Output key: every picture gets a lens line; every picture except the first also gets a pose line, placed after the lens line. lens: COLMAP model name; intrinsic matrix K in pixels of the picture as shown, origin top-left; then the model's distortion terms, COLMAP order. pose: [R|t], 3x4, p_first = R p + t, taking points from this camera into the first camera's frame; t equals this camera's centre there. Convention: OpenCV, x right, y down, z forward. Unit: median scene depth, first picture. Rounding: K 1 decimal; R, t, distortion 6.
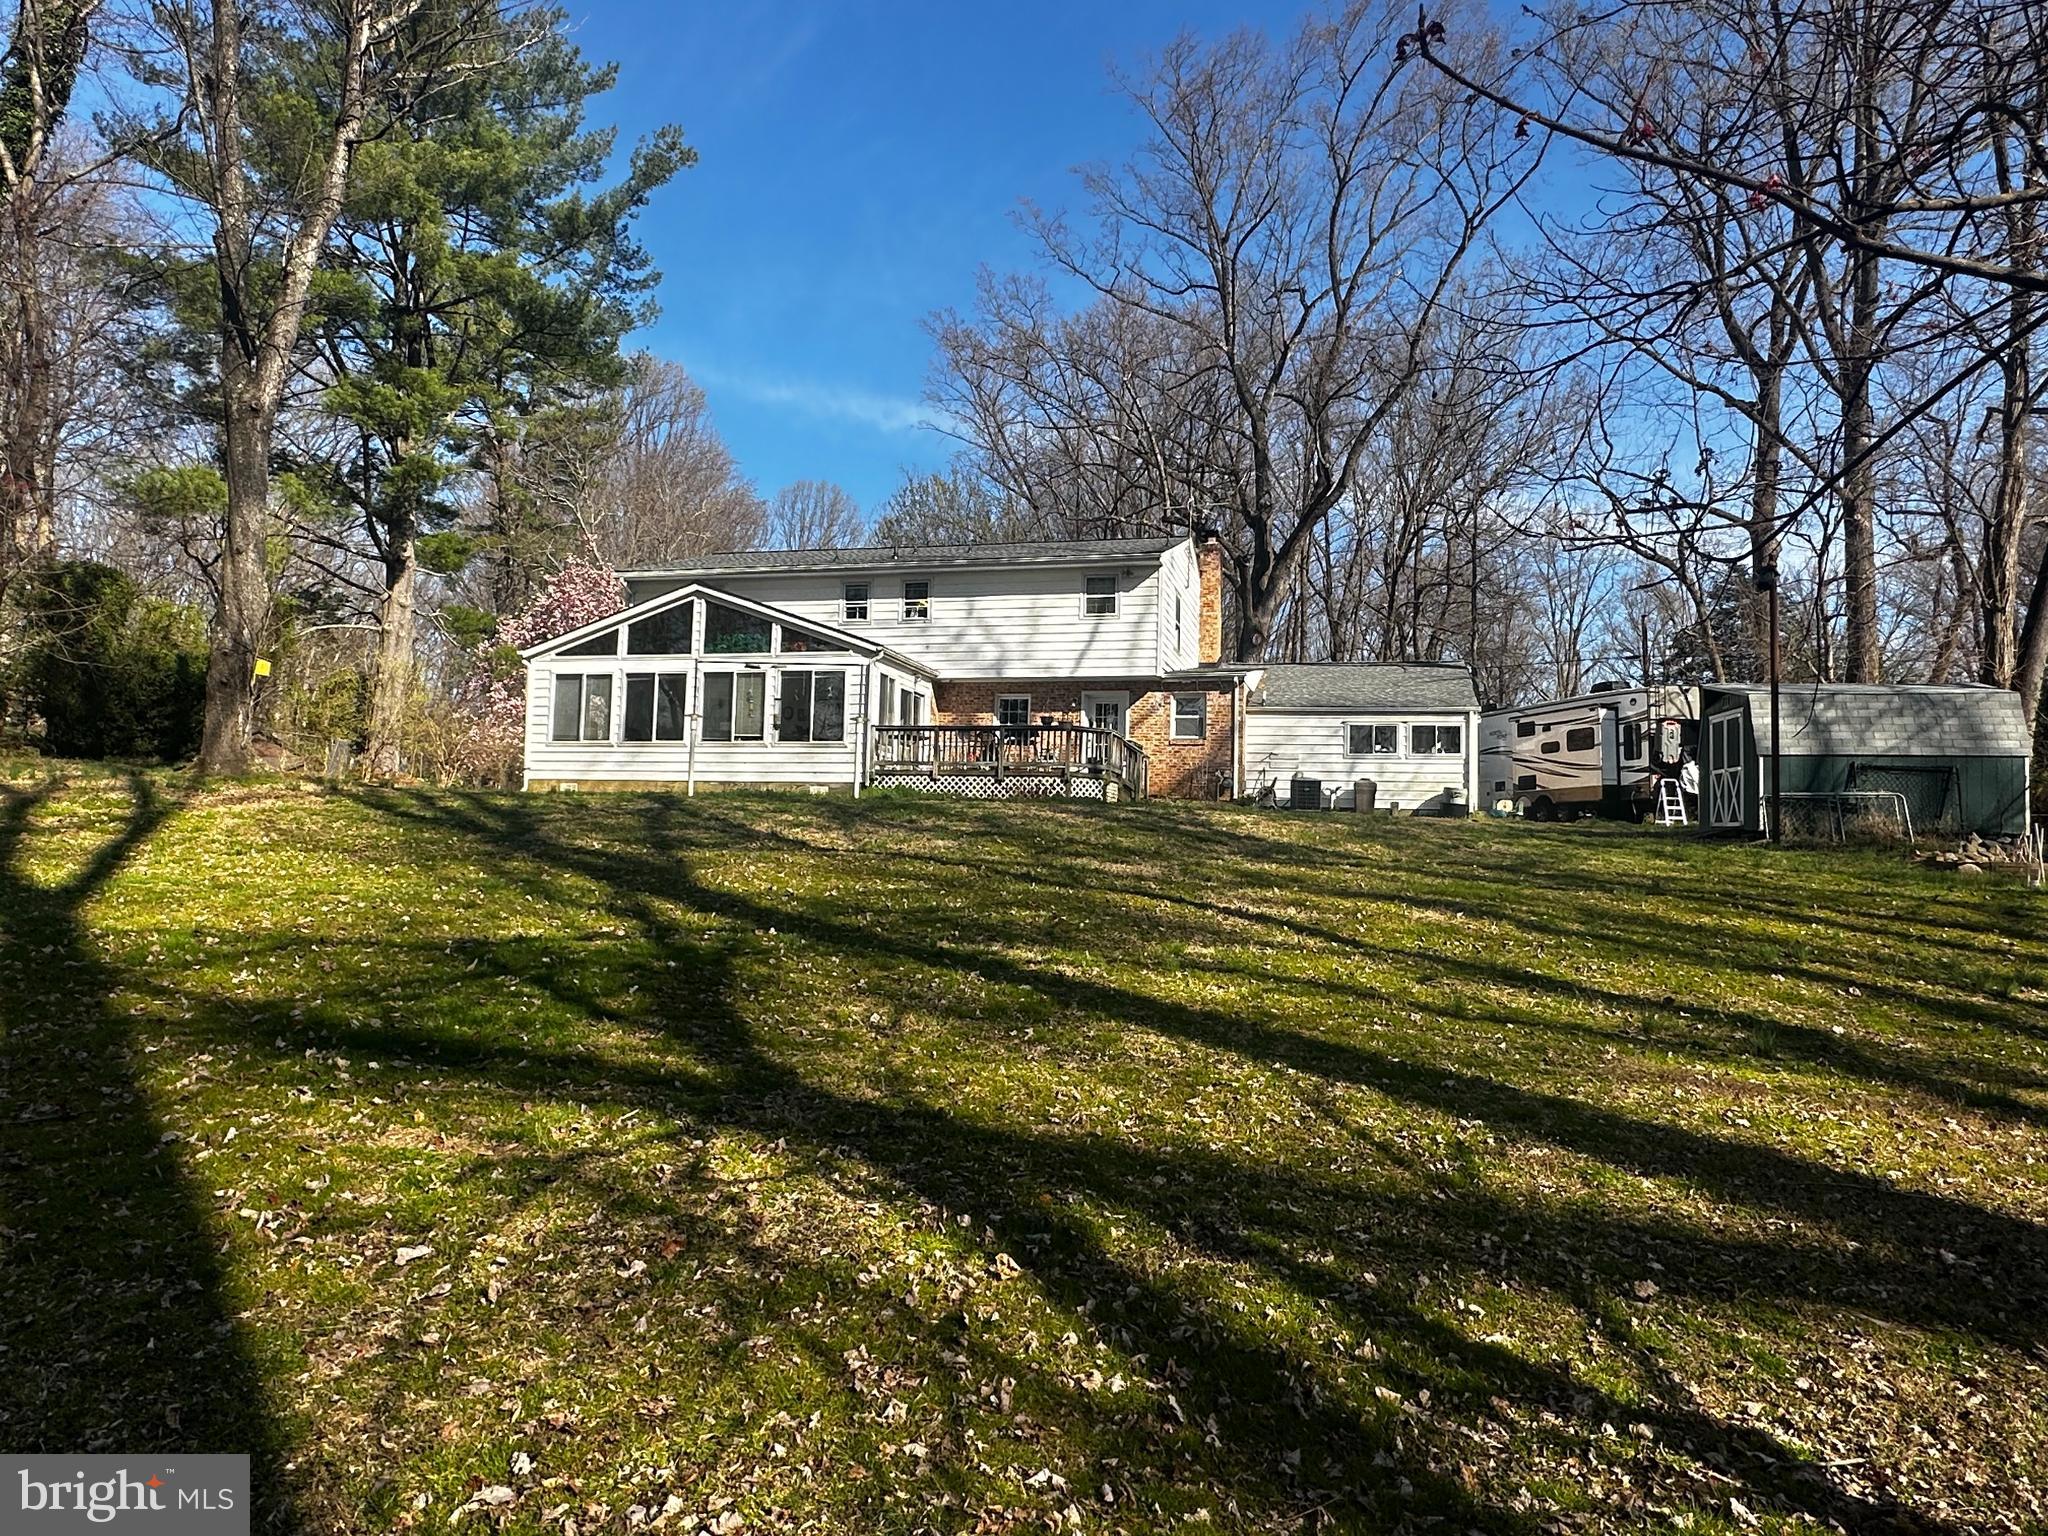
lens RADIAL K [[1267.8, 0, 1024.0], [0, 1267.8, 768.0], [0, 0, 1]] dist [0.004594, -0.000047]
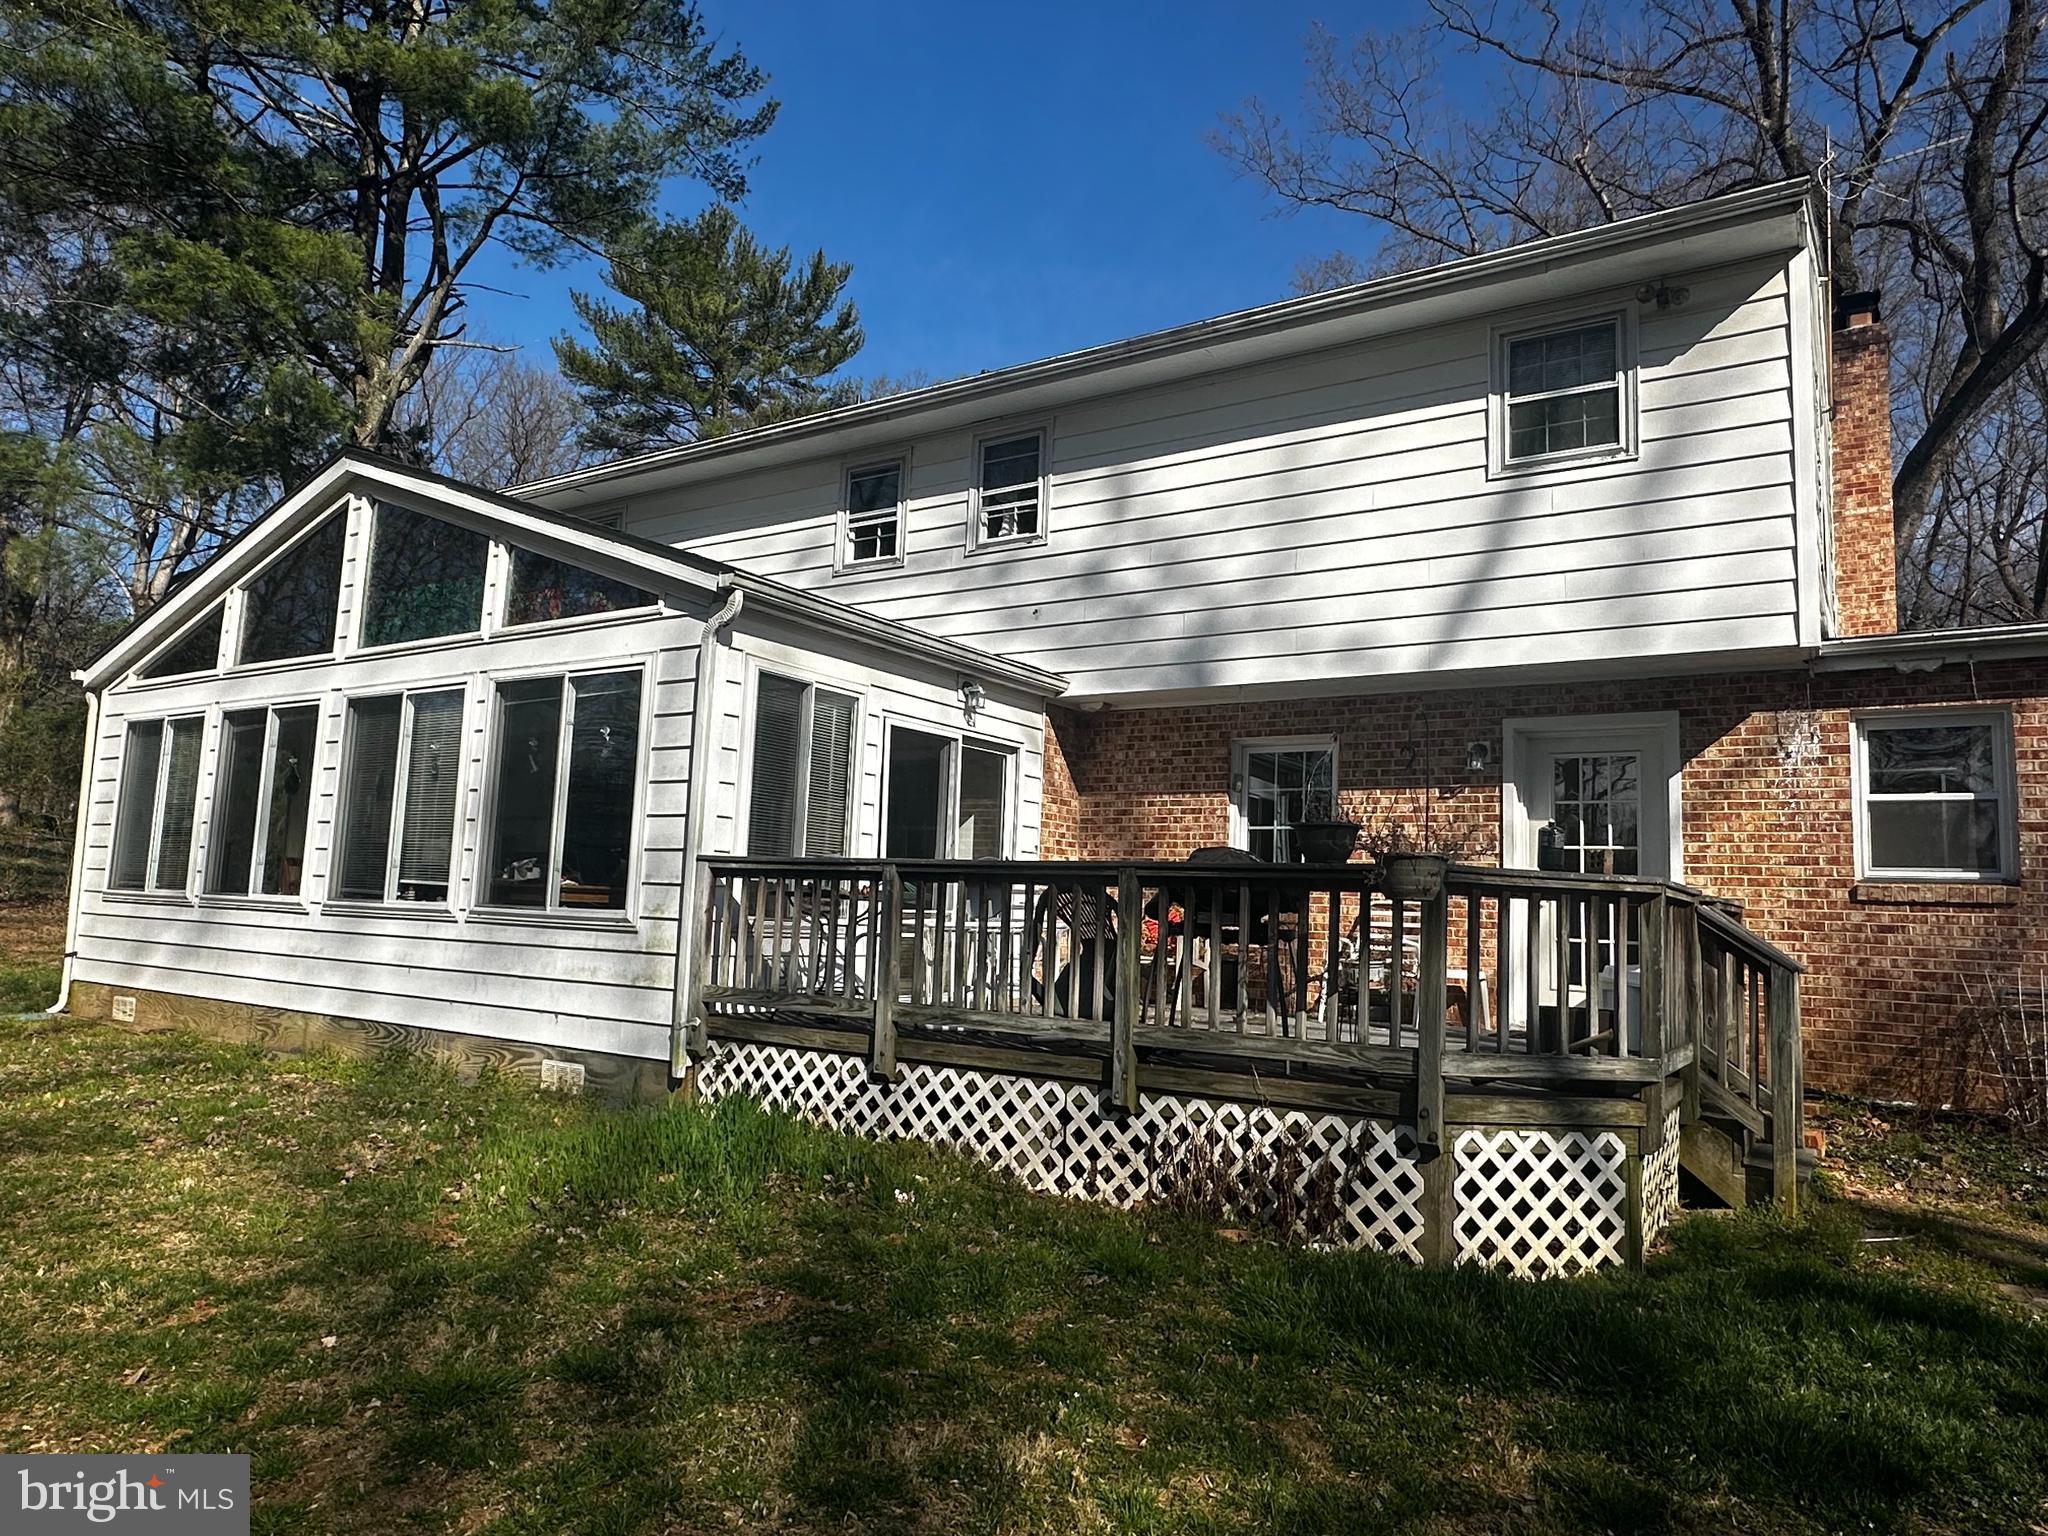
lens RADIAL K [[1267.8, 0, 1024.0], [0, 1267.8, 768.0], [0, 0, 1]] dist [0.004594, -0.000047]
pose [[0.948104, -0.025233, -0.316957, 0.034110], [0.009238, 0.998611, -0.051869, -0.035205], [0.317826, 0.046249, 0.947021, 0.699967]]
